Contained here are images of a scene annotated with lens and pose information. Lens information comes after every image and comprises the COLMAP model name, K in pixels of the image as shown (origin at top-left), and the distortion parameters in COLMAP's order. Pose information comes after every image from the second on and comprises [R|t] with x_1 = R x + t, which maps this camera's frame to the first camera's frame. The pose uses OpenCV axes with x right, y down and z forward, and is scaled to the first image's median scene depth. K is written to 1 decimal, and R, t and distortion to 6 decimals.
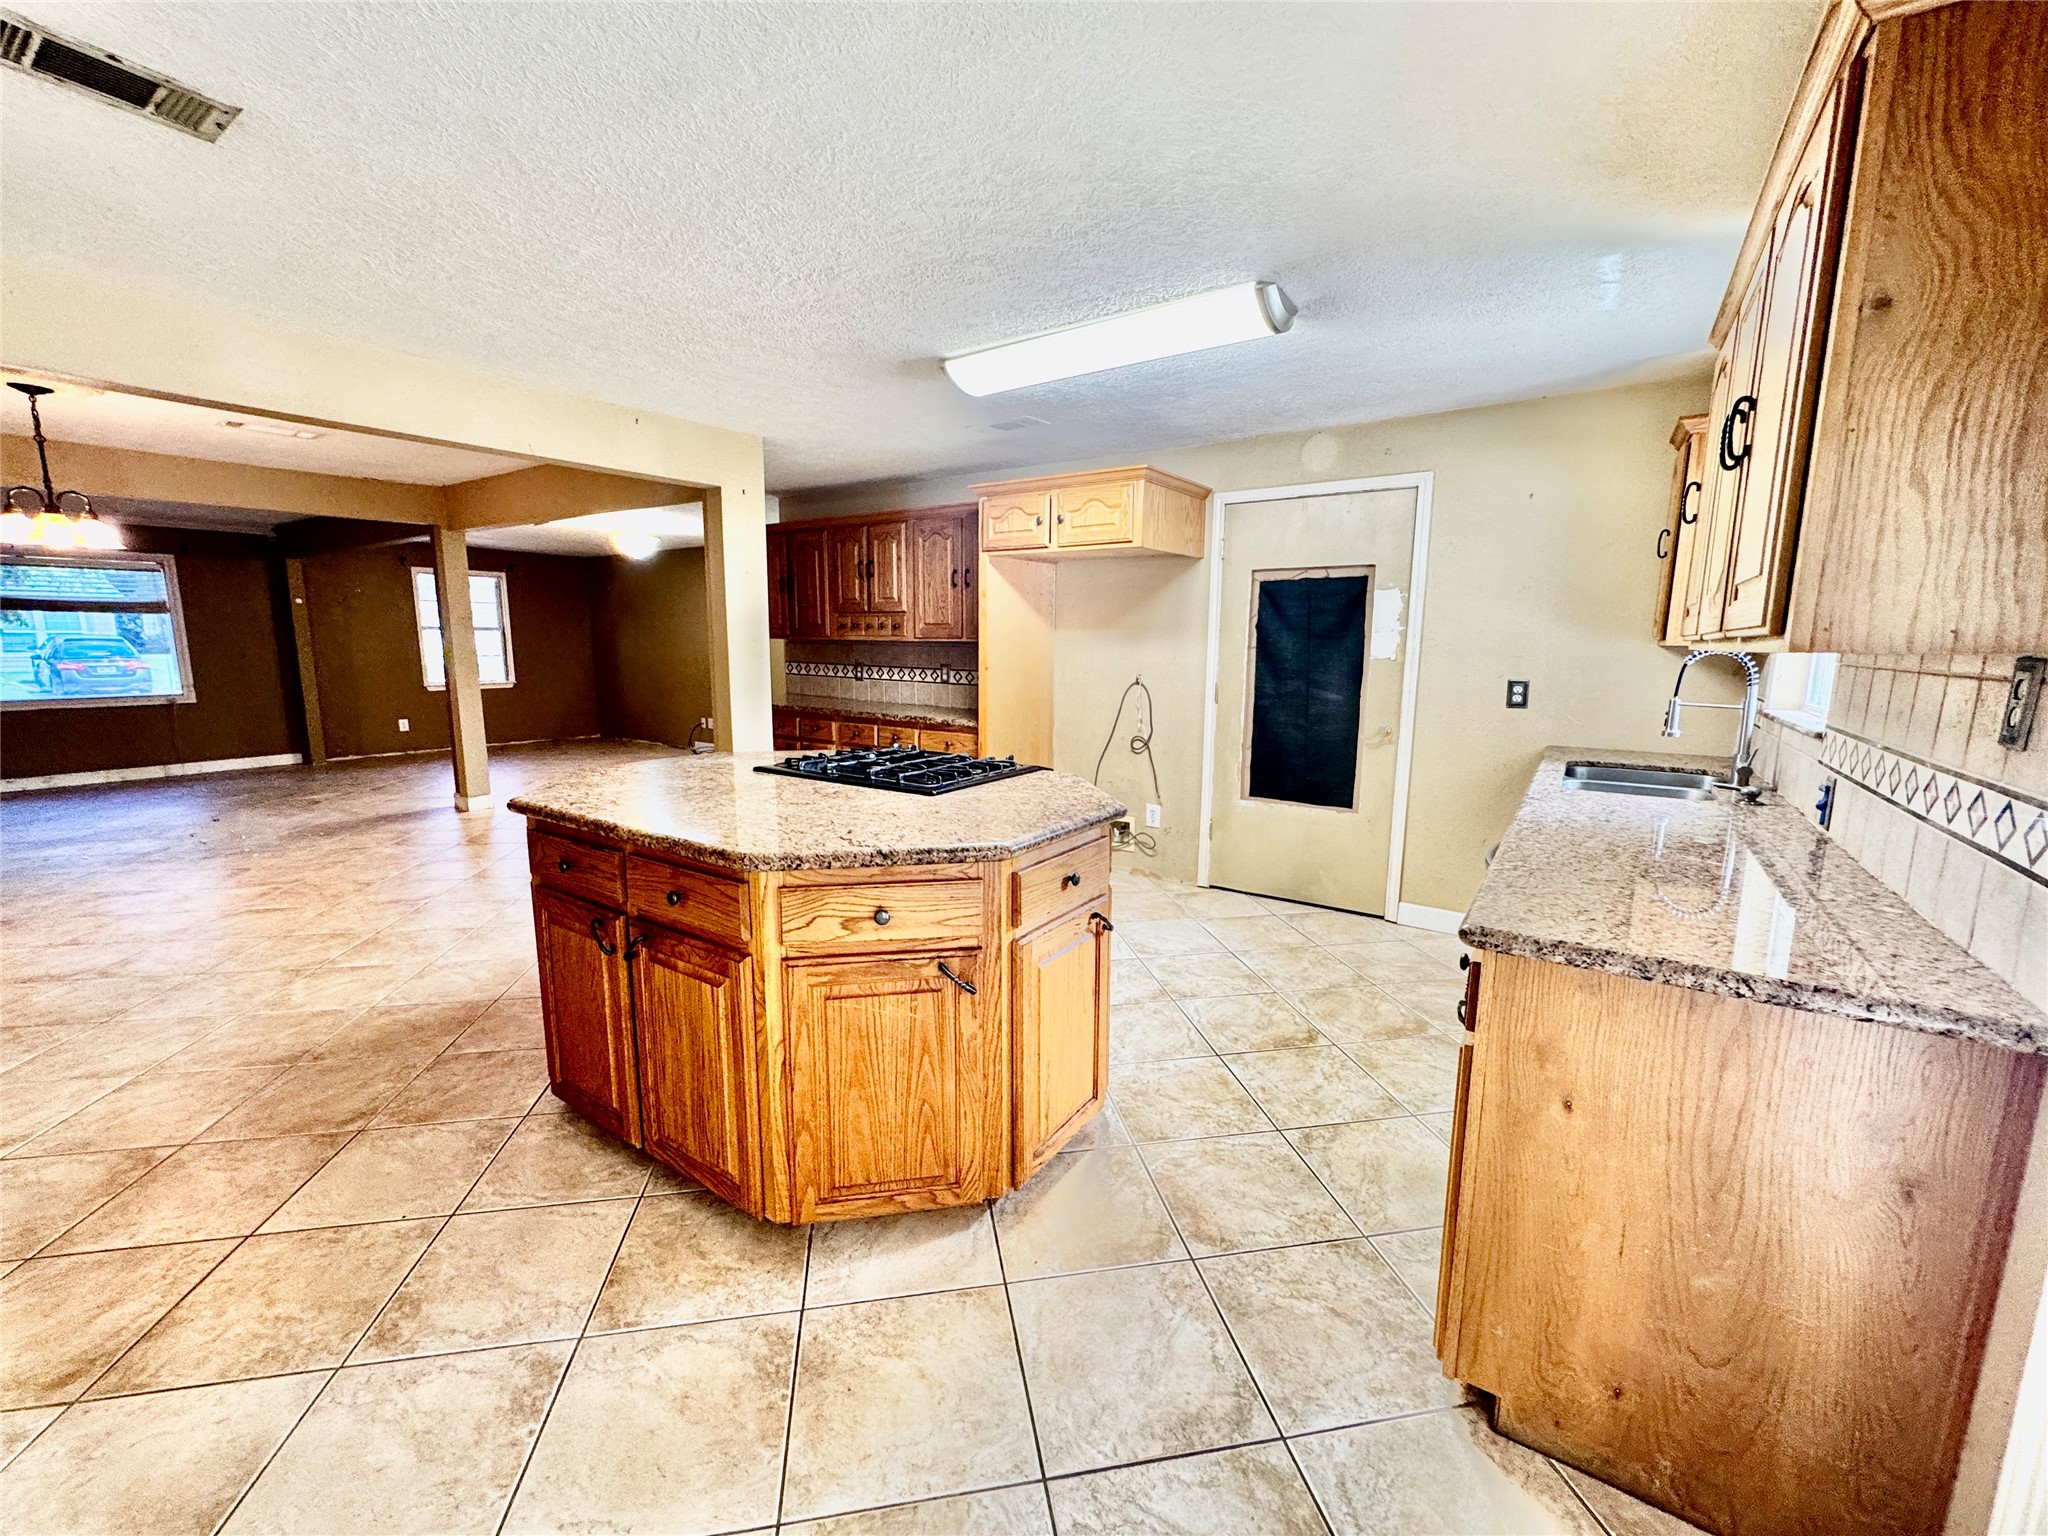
lens RADIAL K [[818.5, 0, 1021.9], [0, 818.5, 768.8], [0, 0, 1]] dist [-0.001791, 0.000253]
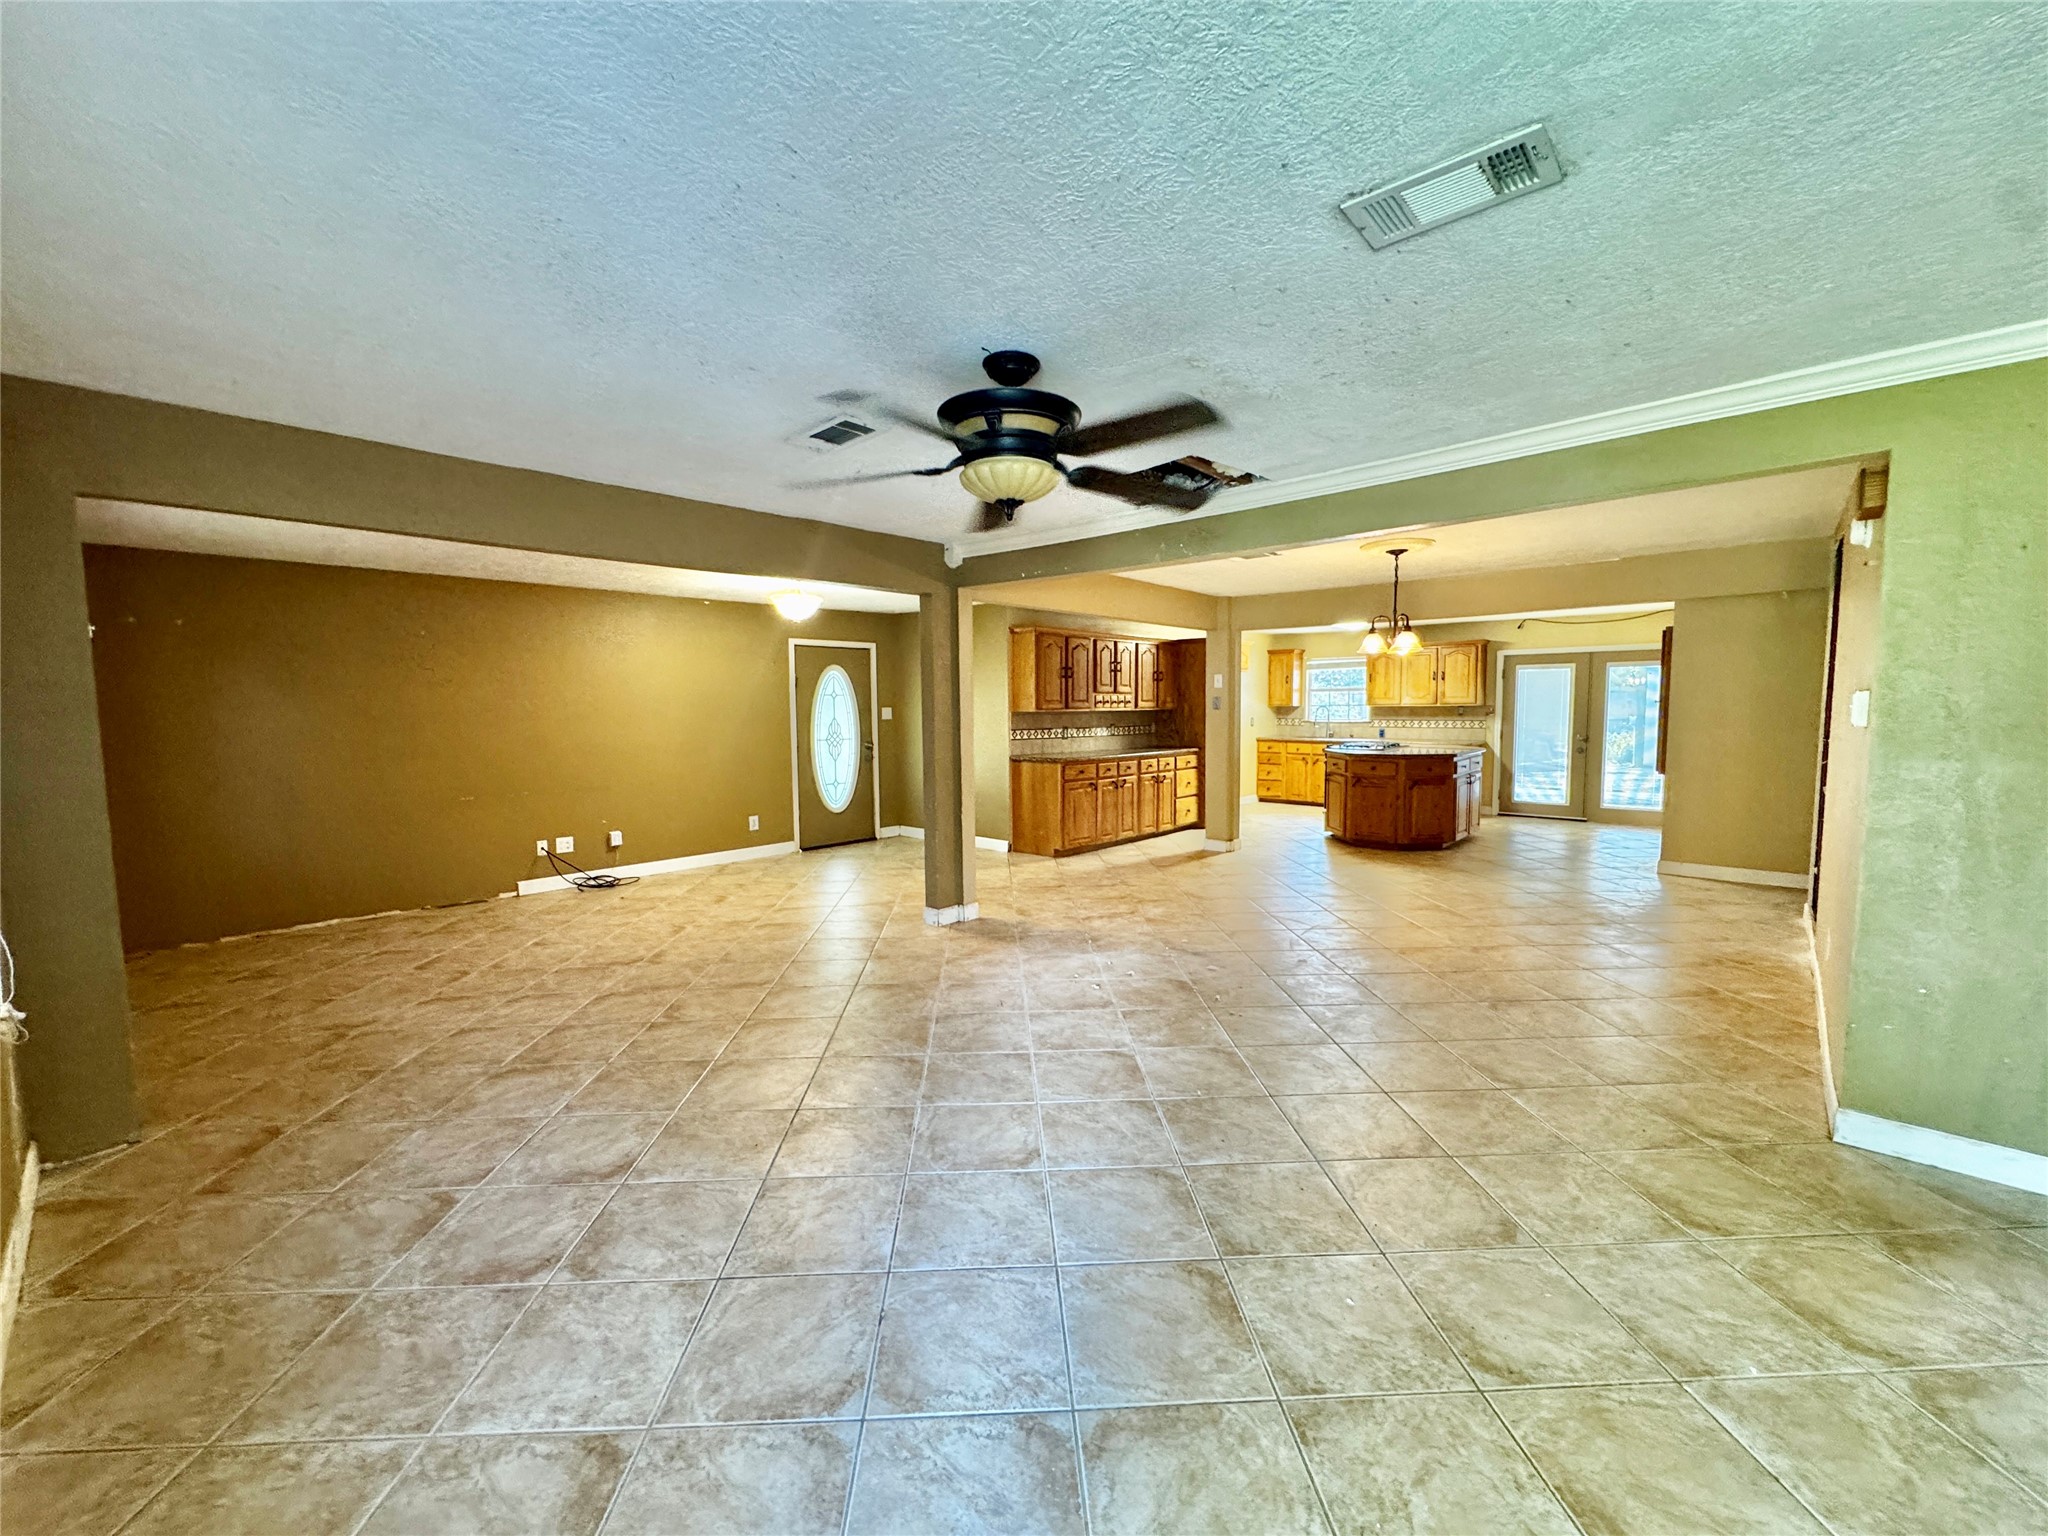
lens RADIAL K [[818.5, 0, 1025.4], [0, 818.5, 810.6], [0, 0, 1]] dist [-0.001791, 0.000253]
pose [[0.131020, -0.137456, 0.981804, -2.045115], [0.165432, 0.979487, 0.115055, -0.203436], [-0.977479, 0.147348, 0.151072, 1.094663]]
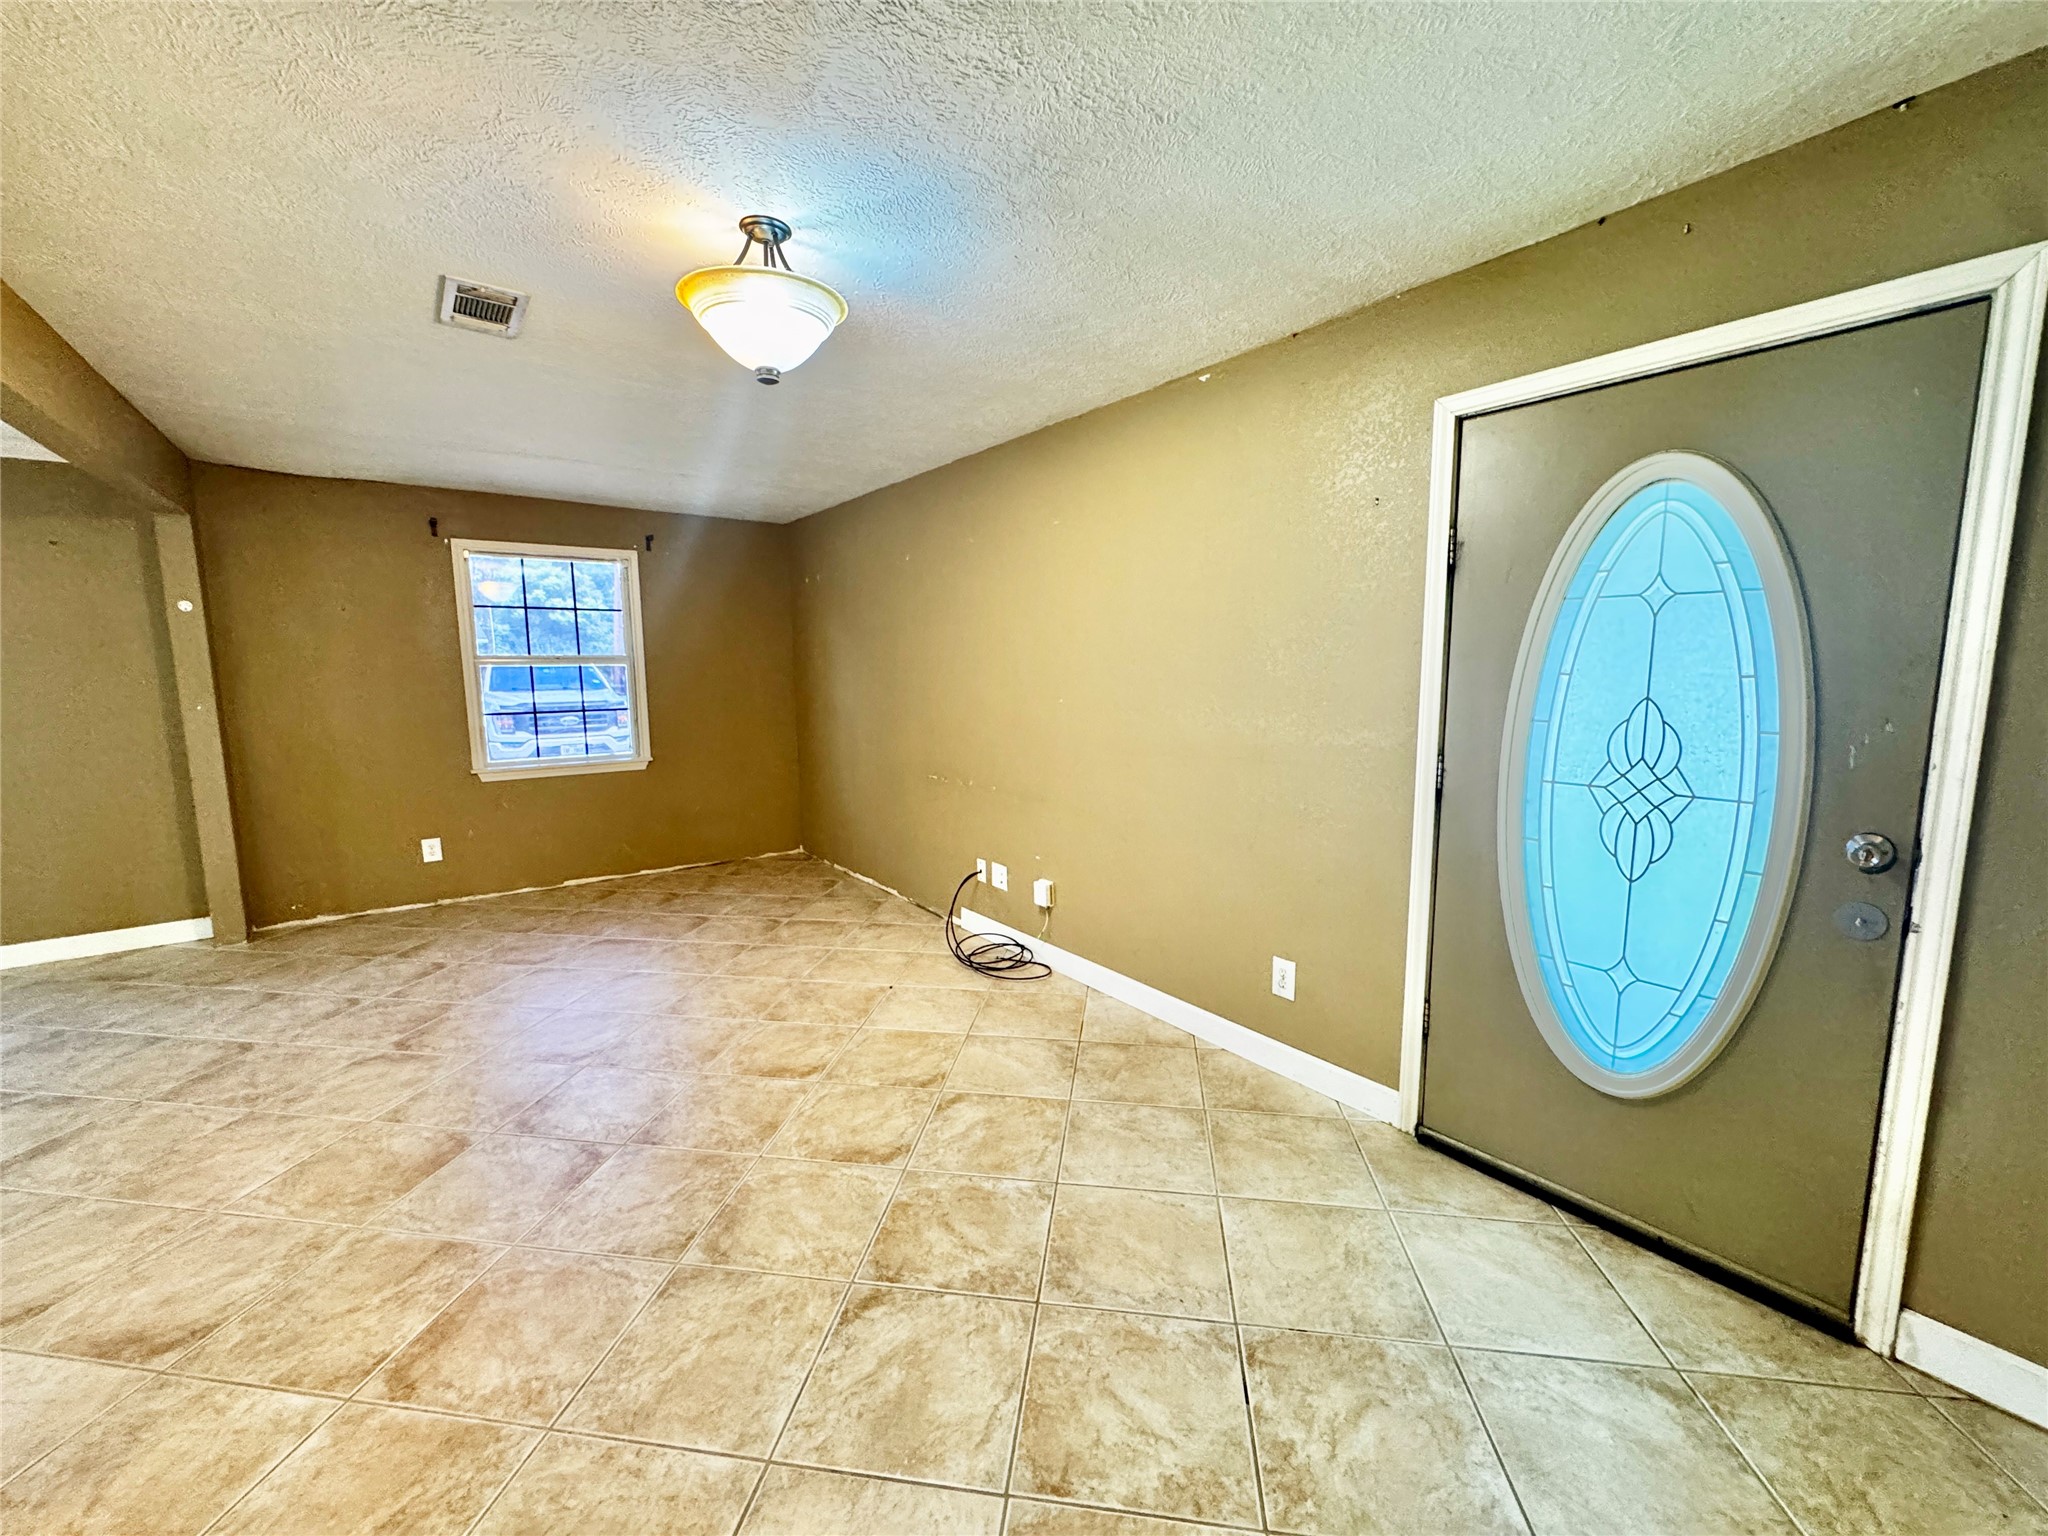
lens RADIAL K [[818.5, 0, 1026.3], [0, 818.5, 771.5], [0, 0, 1]] dist [-0.001791, 0.000253]
pose [[0.951018, 0.026266, -0.308018, -0.499194], [-0.034548, 0.999173, -0.021465, -0.208686], [0.307200, 0.031055, 0.951138, 1.262262]]
